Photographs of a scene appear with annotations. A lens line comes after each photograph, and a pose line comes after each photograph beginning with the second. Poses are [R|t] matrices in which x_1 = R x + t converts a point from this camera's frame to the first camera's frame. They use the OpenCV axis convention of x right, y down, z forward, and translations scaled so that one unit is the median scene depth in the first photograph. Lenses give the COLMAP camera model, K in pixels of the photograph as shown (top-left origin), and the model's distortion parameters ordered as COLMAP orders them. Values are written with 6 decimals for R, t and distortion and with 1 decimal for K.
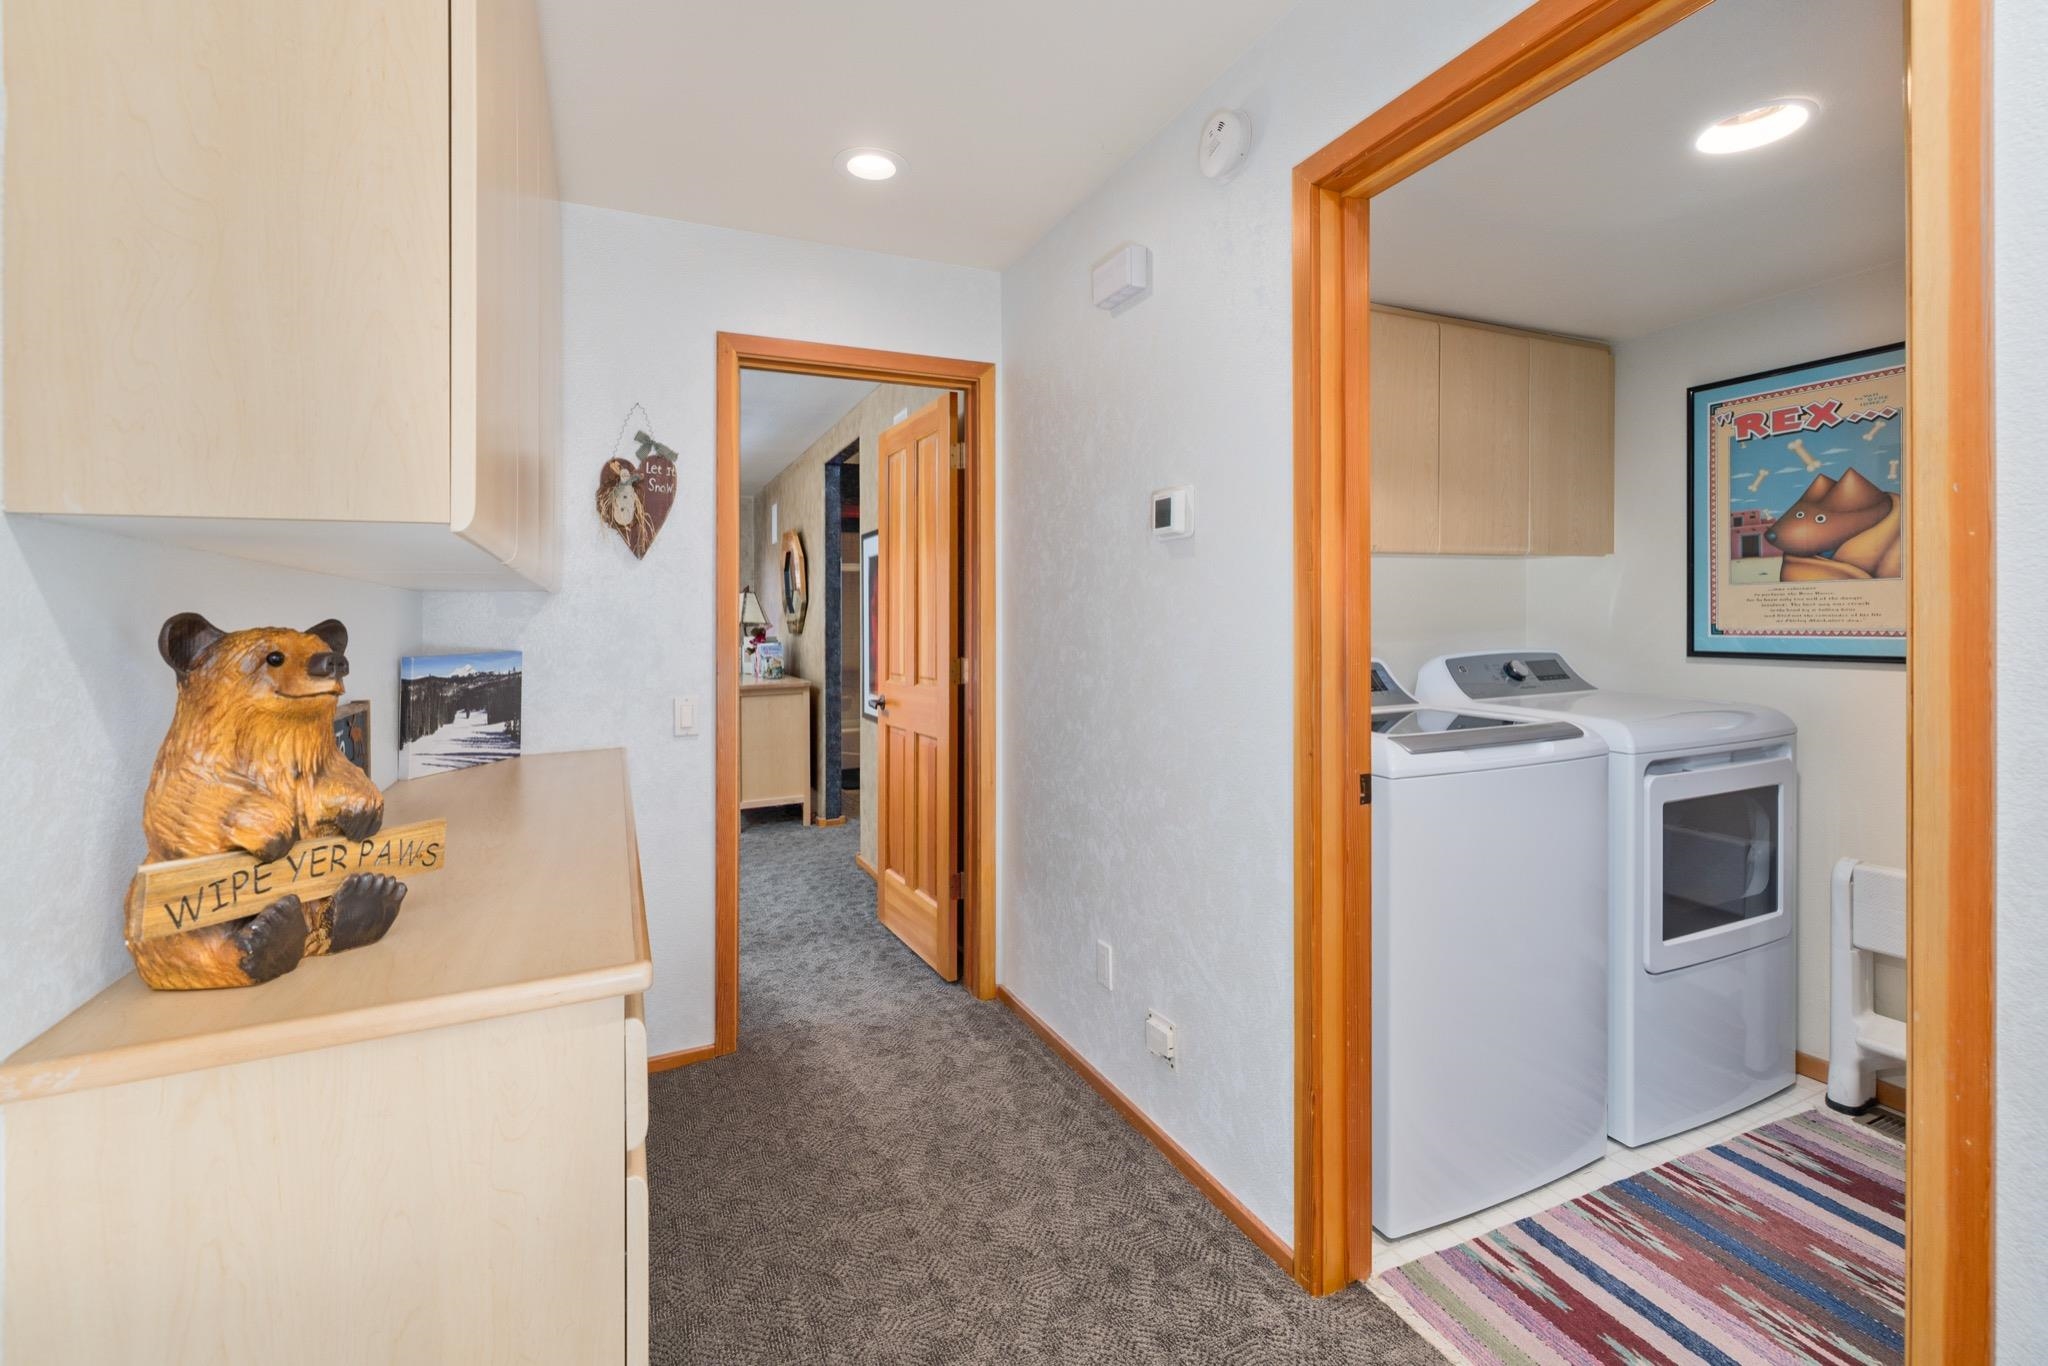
lens RADIAL K [[886.6, 0, 1018.2], [0, 886.6, 634.9], [0, 0, 1]] dist [-0.000312, 0.000269]
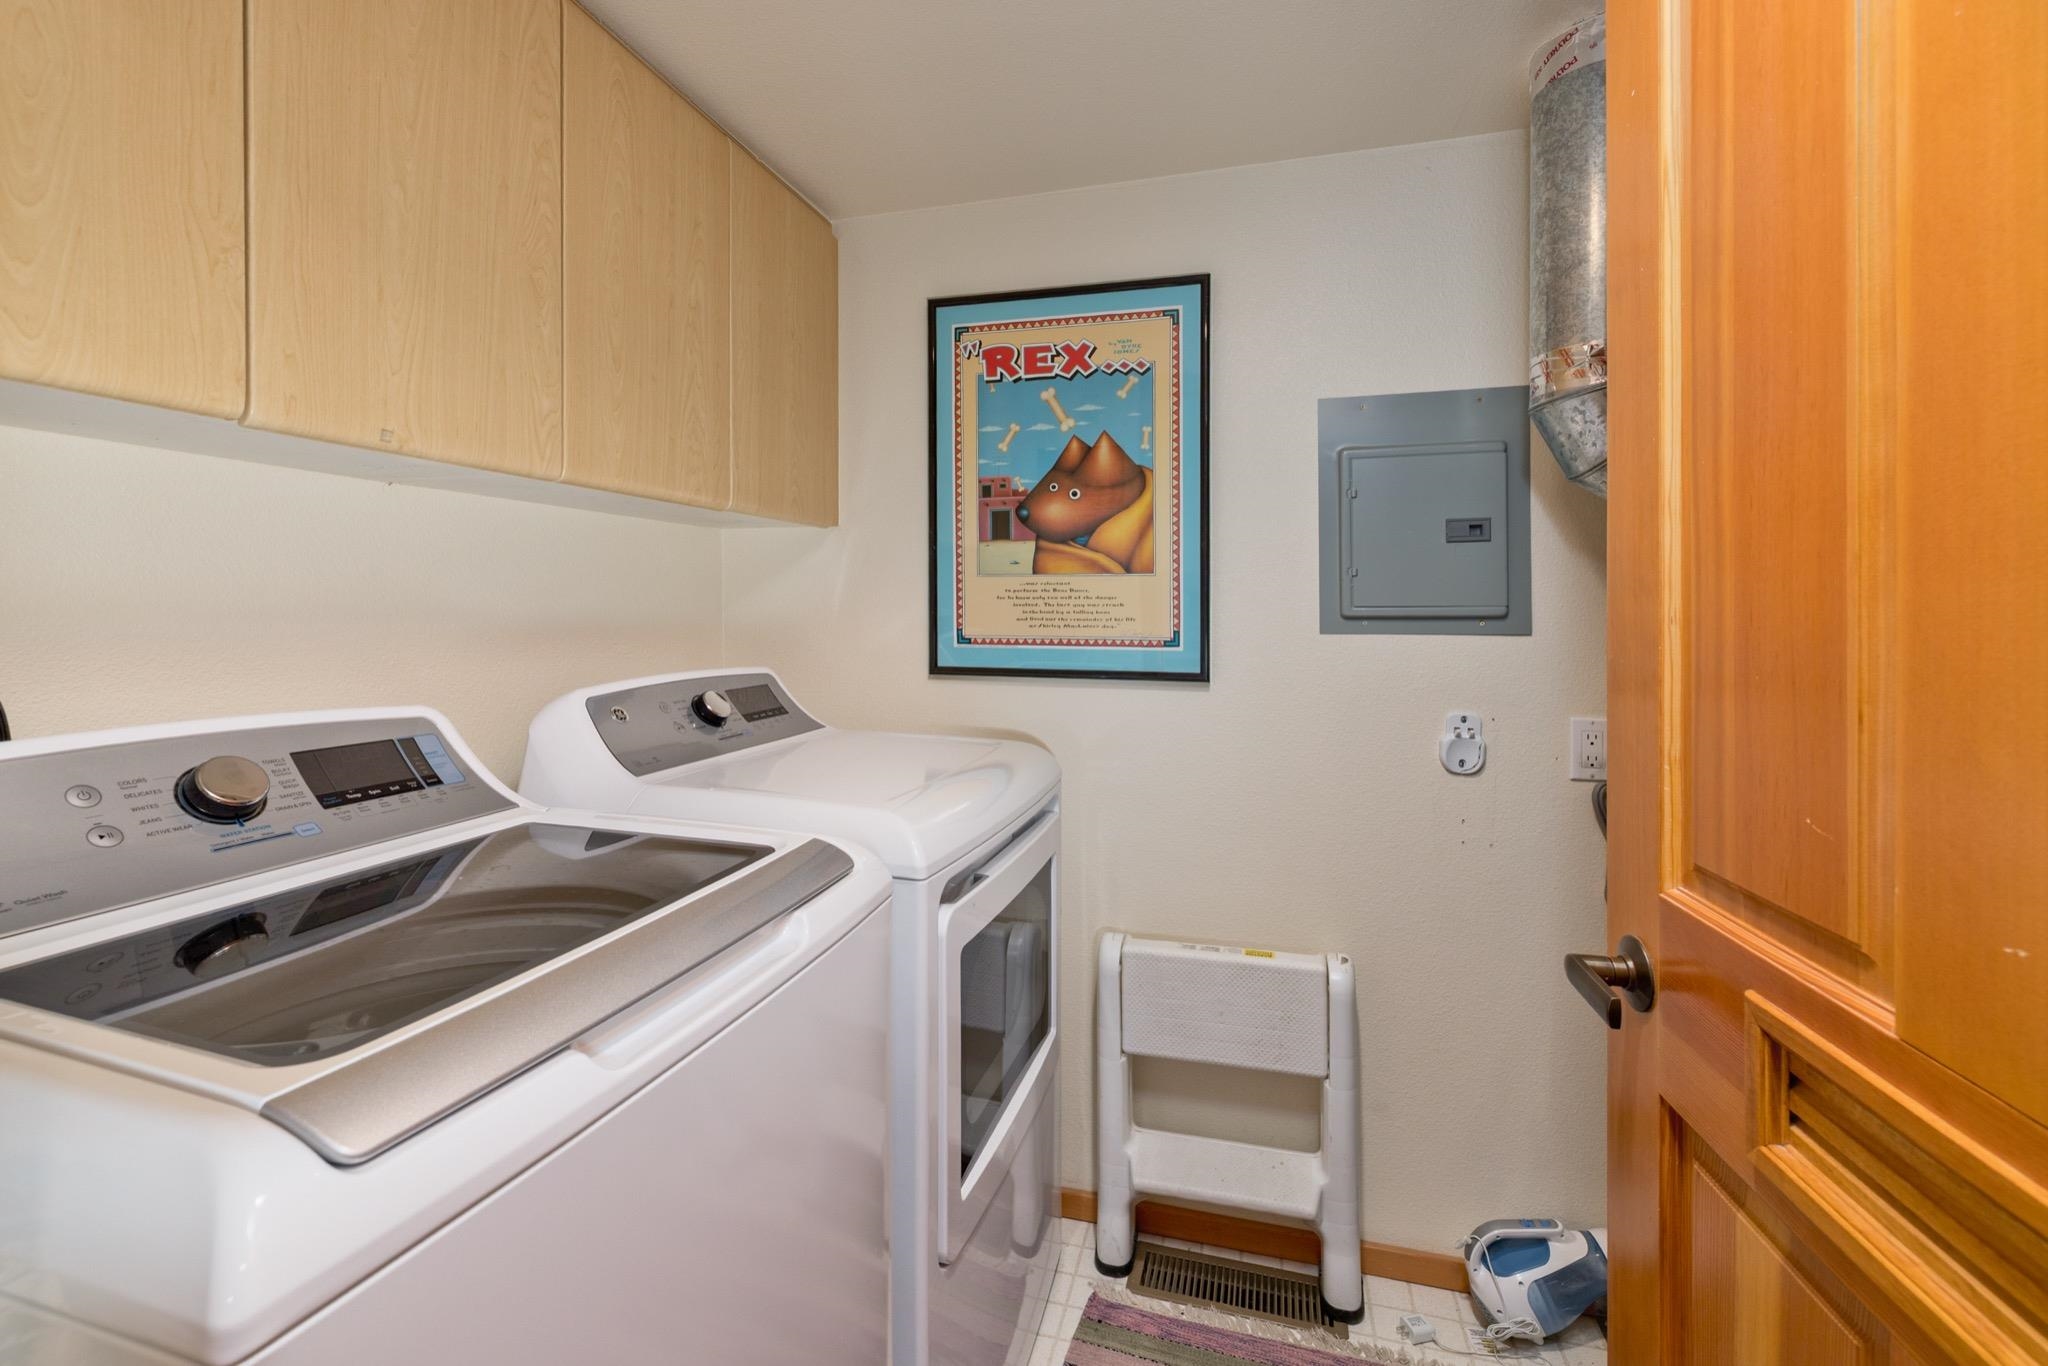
lens RADIAL K [[886.6, 0, 1018.2], [0, 886.6, 634.9], [0, 0, 1]] dist [-0.000312, 0.000269]
pose [[0.648822, -0.009347, 0.760883, 0.273053], [0.003109, 0.999949, 0.009632, -0.015285], [-0.760934, -0.003884, 0.648818, 0.513751]]
